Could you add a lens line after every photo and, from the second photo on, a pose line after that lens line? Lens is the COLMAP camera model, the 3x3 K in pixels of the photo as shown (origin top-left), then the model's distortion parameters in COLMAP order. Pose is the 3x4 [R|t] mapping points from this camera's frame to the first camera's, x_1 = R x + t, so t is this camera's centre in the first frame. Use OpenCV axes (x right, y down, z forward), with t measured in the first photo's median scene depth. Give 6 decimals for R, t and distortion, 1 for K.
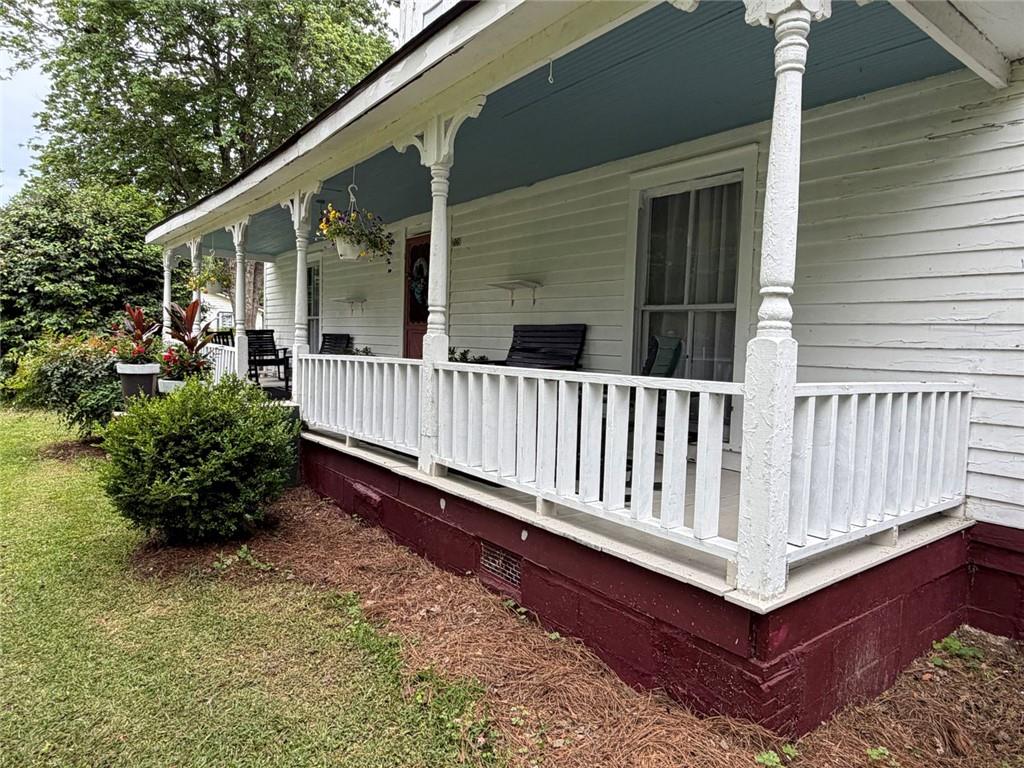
lens RADIAL K [[637.3, 0, 509.2], [0, 637.3, 389.0], [0, 0, 1]] dist [-0.001544, -0.000358]
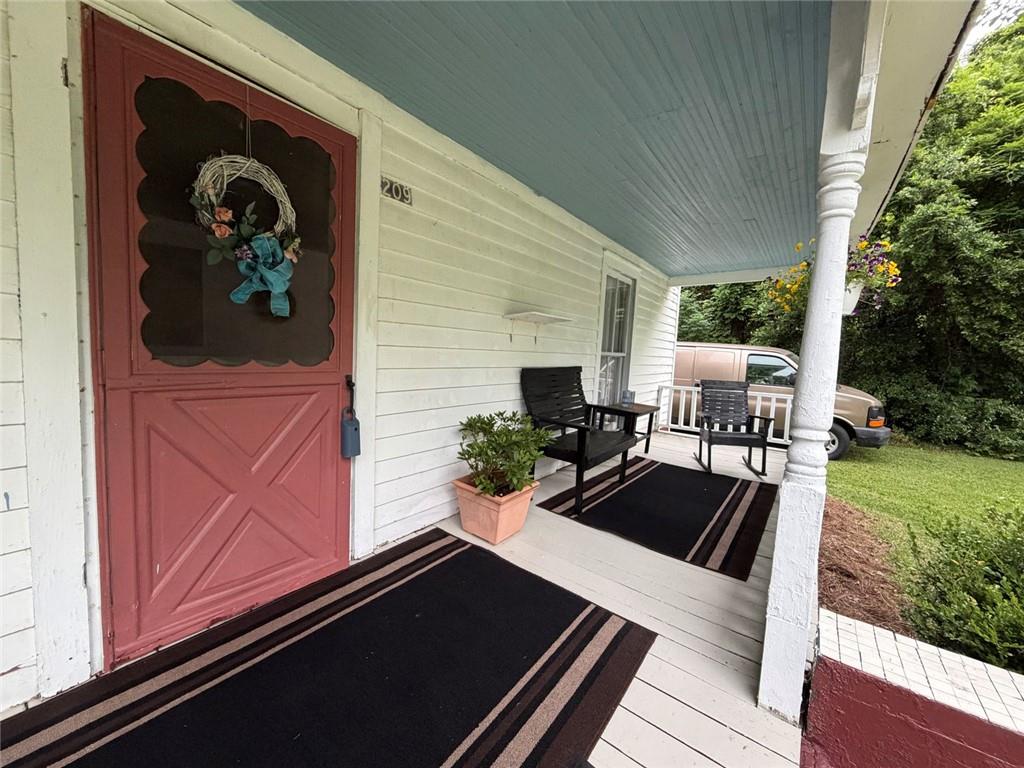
lens RADIAL K [[410.5, 0, 509.0], [0, 410.5, 383.3], [0, 0, 1]] dist [0.001588, -0.000896]
pose [[-0.276835, -0.130600, 0.952001, -0.270919], [0.009790, 0.990286, 0.138699, -0.088386], [-0.960868, 0.047717, -0.272867, 0.671271]]
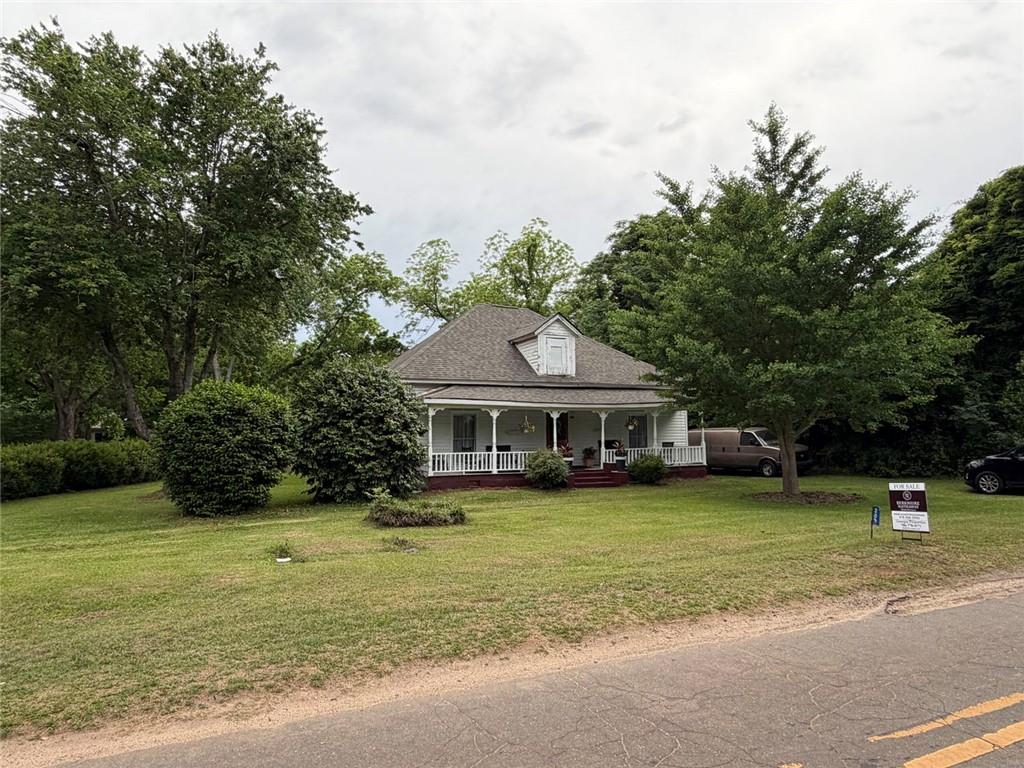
lens RADIAL K [[637.3, 0, 513.6], [0, 637.3, 385.1], [0, 0, 1]] dist [-0.001544, -0.000358]
pose [[0.228127, 0.039675, 0.972823, -2.407567], [0.091562, 0.993867, -0.062004, -0.145184], [-0.969316, 0.103219, 0.223095, 0.335781]]
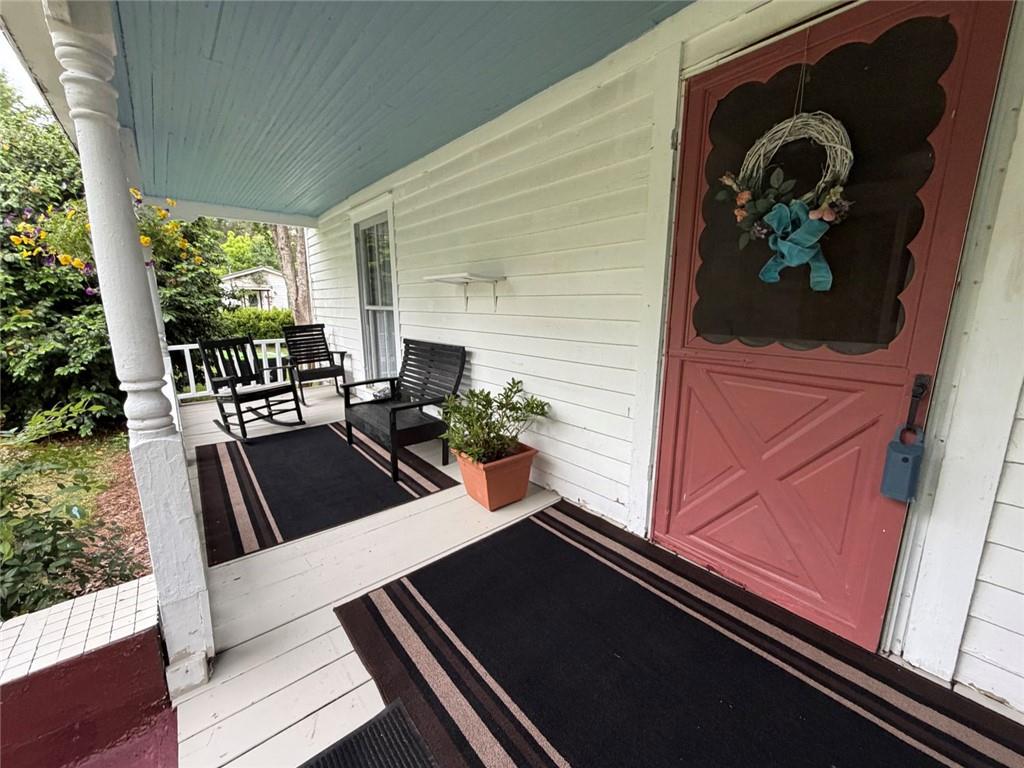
lens RADIAL K [[410.5, 0, 510.1], [0, 410.5, 384.7], [0, 0, 1]] dist [0.001588, -0.000896]
pose [[0.998706, -0.040875, 0.030263, -0.195897], [0.036791, 0.991474, 0.125000, -0.083186], [-0.035115, -0.123725, 0.991695, 0.580476]]
